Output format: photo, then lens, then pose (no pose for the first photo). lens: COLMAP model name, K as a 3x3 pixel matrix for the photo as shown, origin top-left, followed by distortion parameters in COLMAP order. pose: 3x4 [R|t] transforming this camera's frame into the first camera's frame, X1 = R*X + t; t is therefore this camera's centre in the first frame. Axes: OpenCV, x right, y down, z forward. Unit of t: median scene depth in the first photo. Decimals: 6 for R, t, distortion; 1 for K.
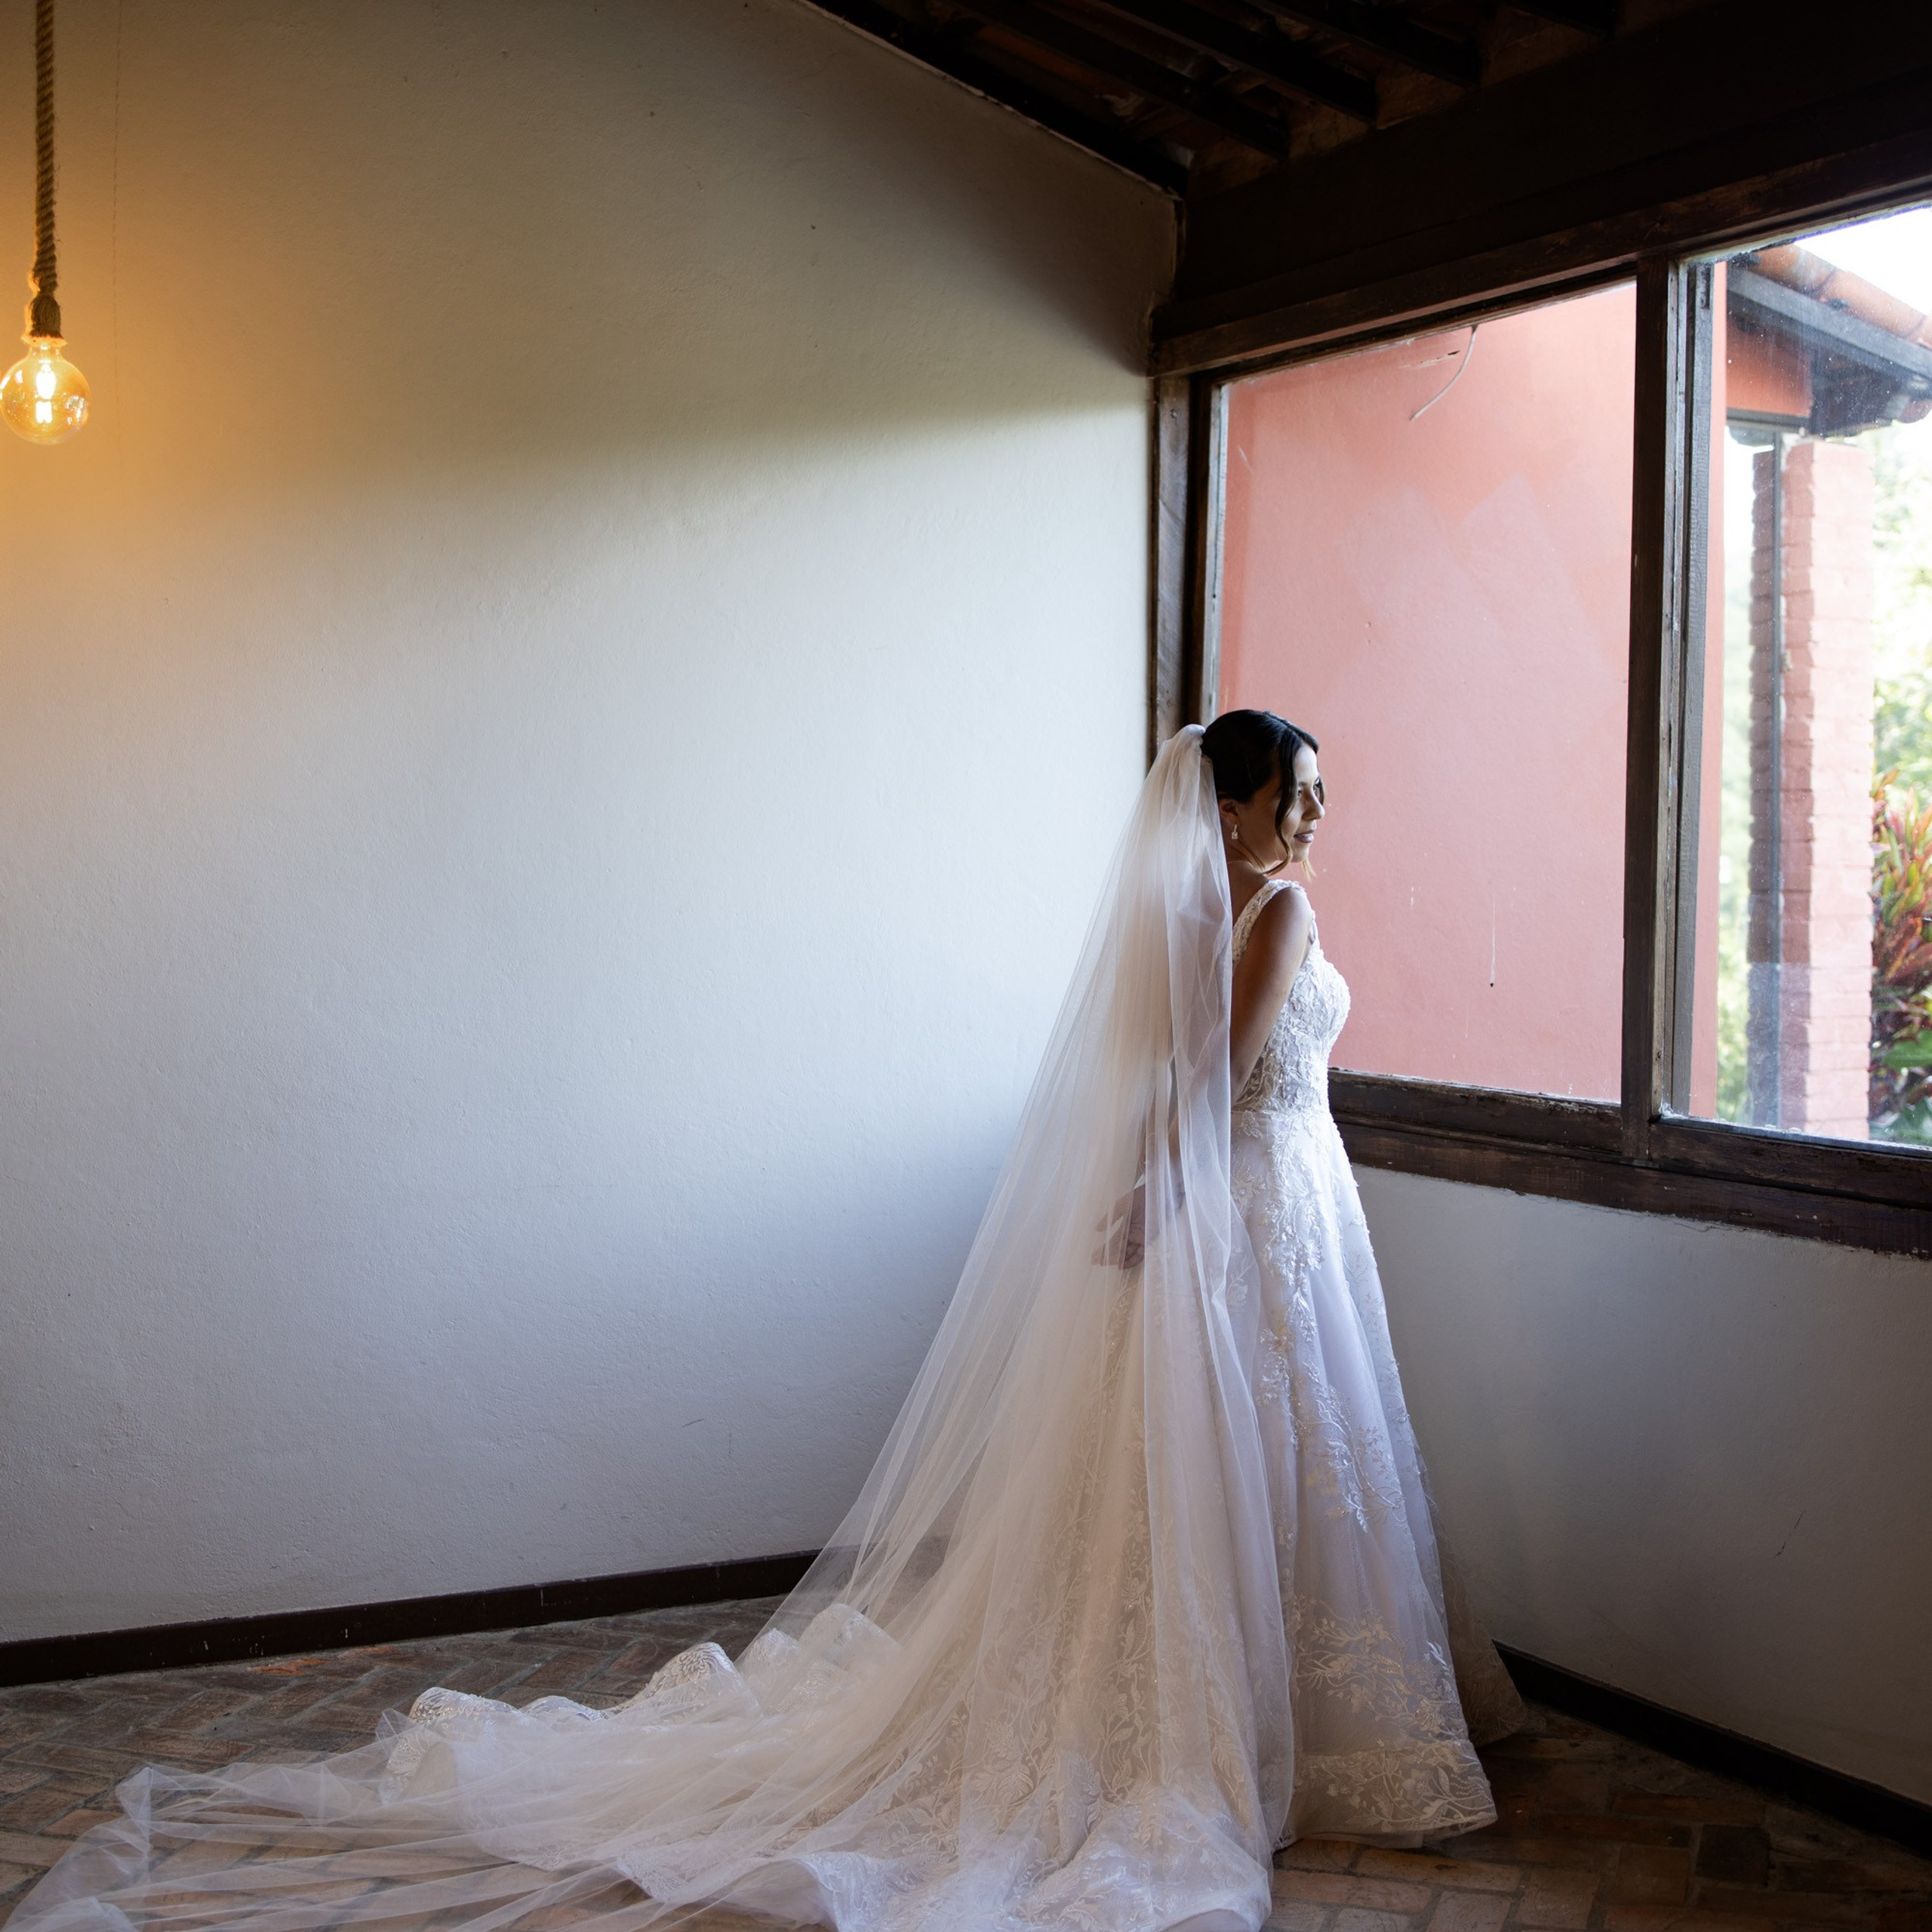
lens RADIAL K [[2801.3, 0, 966.0], [0, 2801.3, 966.0], [0, 0, 1]] dist [-0.092653, 0.043369]
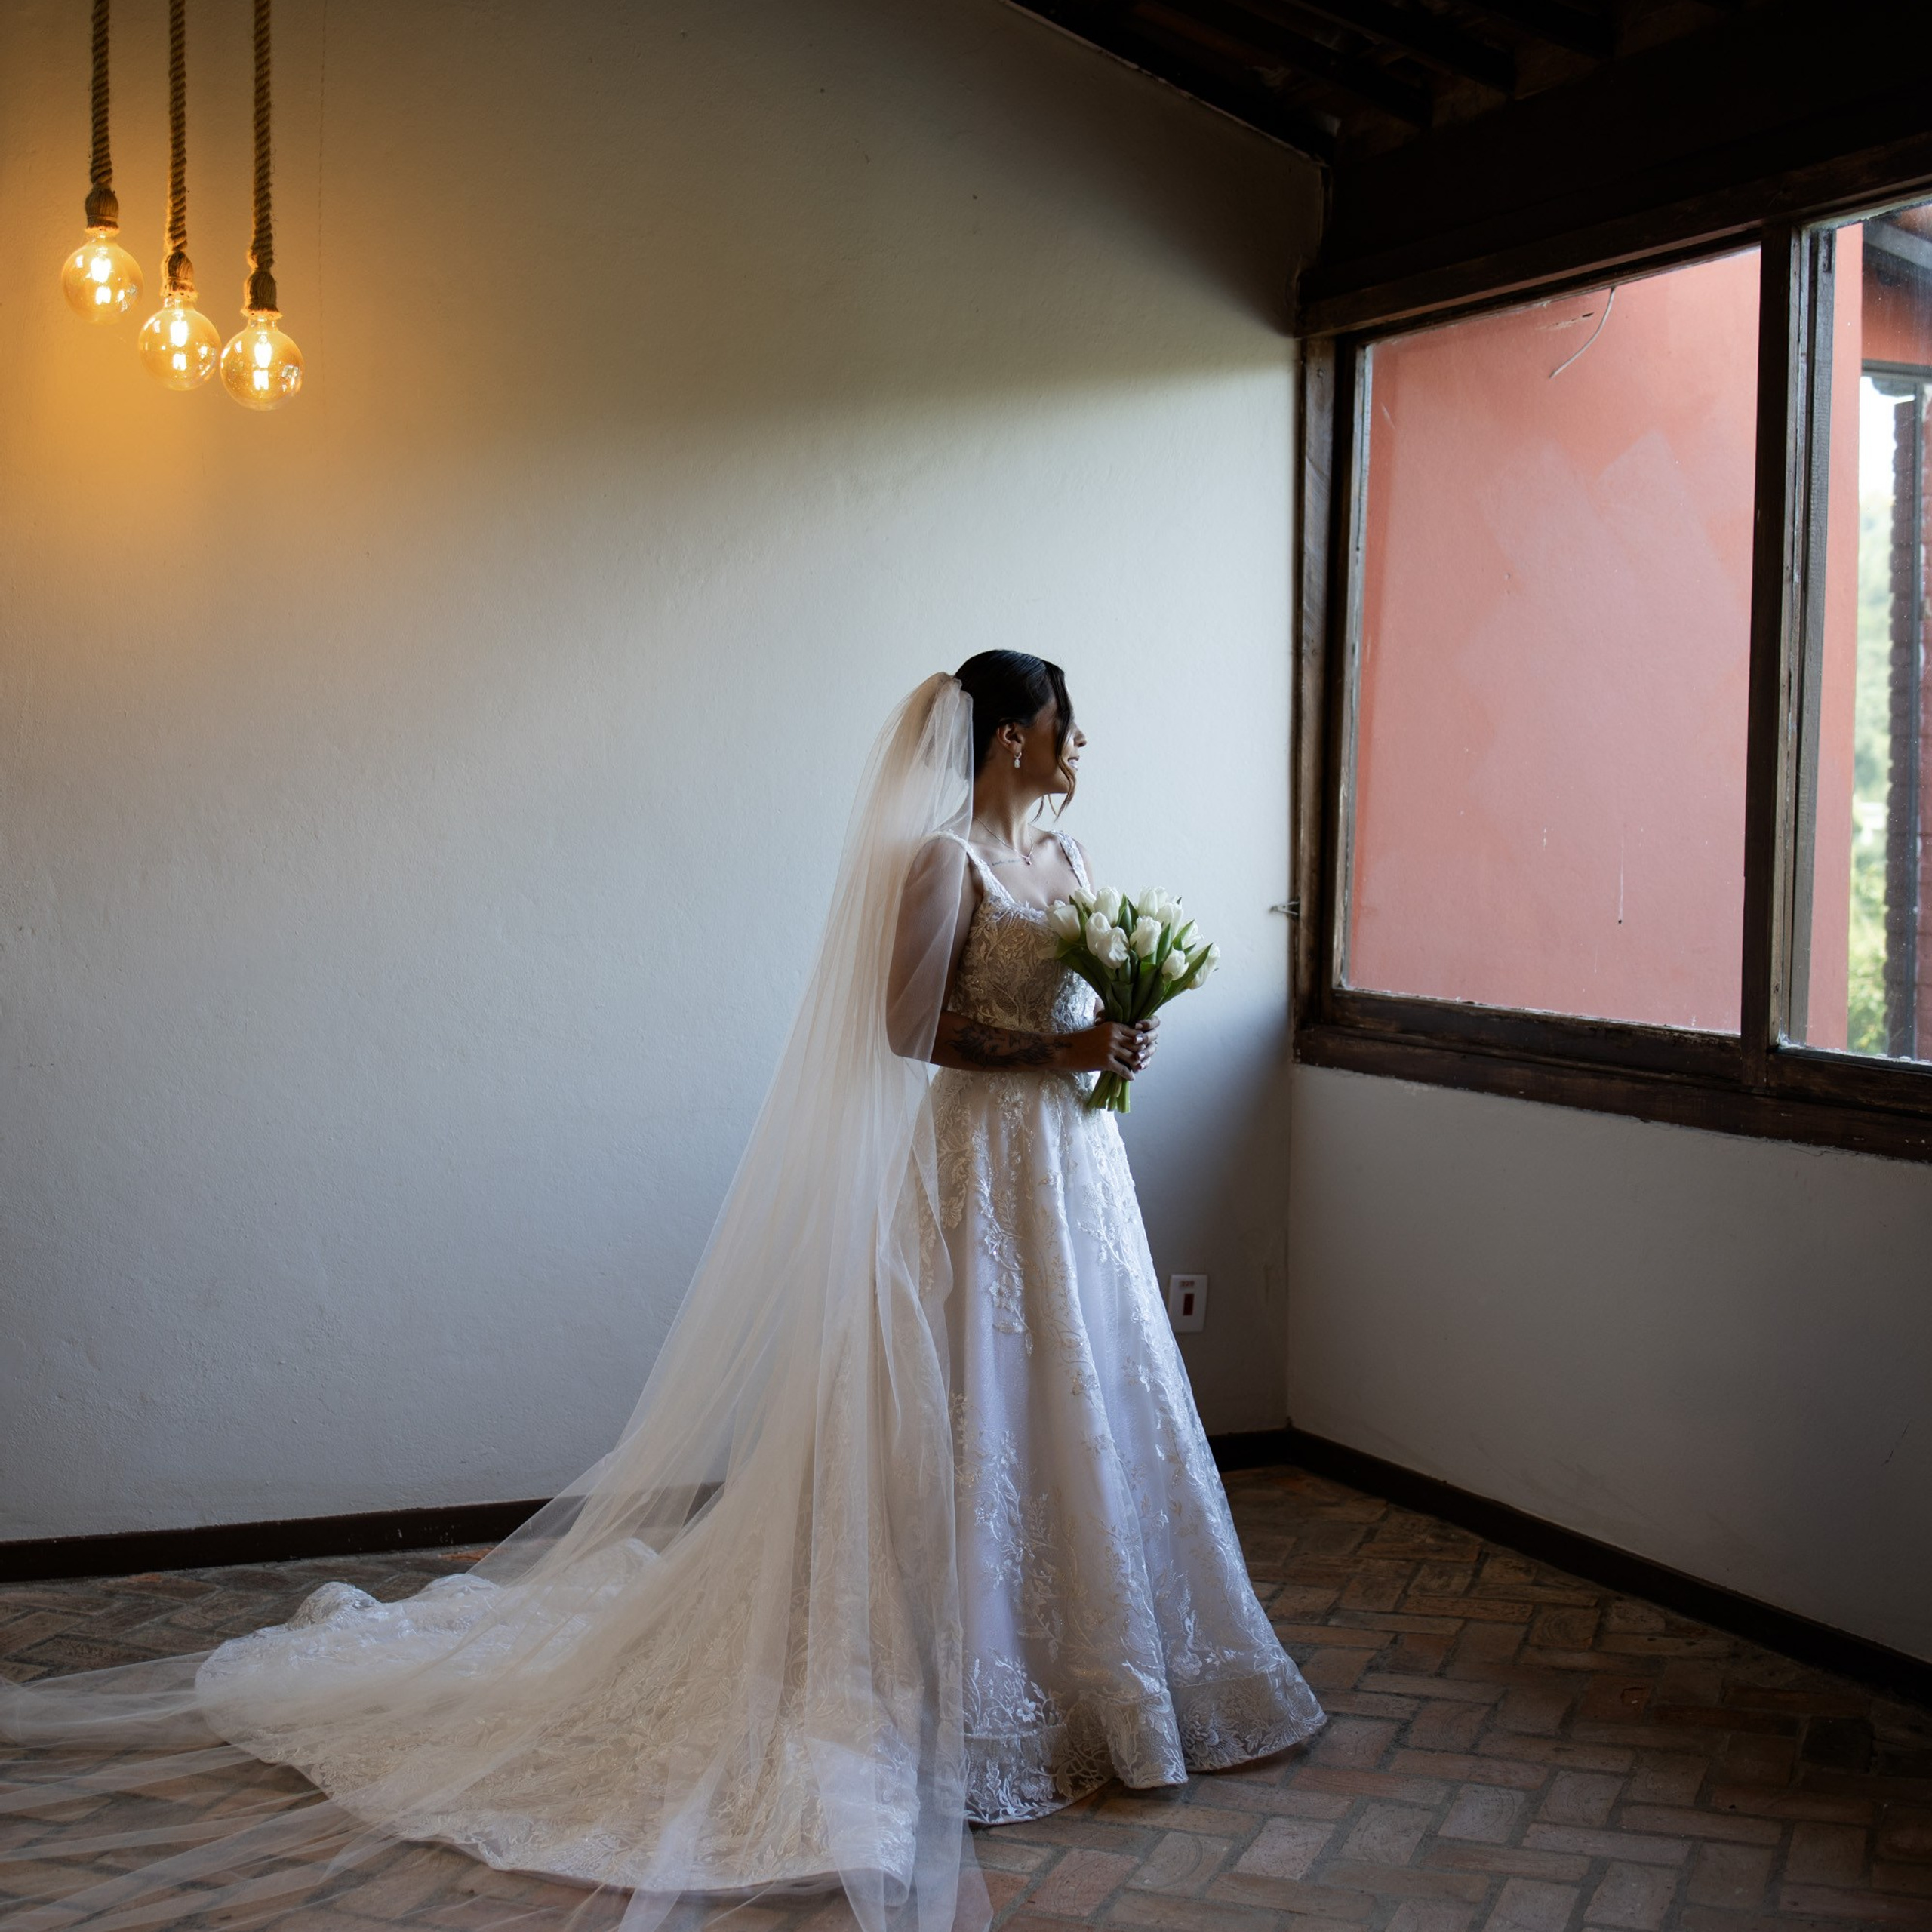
lens RADIAL K [[3069.4, 0, 966.0], [0, 3069.4, 966.0], [0, 0, 1]] dist [0.003819, 0.025101]
pose [[0.998516, 0.005608, -0.054168, 0.006521], [-0.005040, 0.999931, 0.010615, 0.012888], [0.054224, -0.010326, 0.998475, -0.169260]]
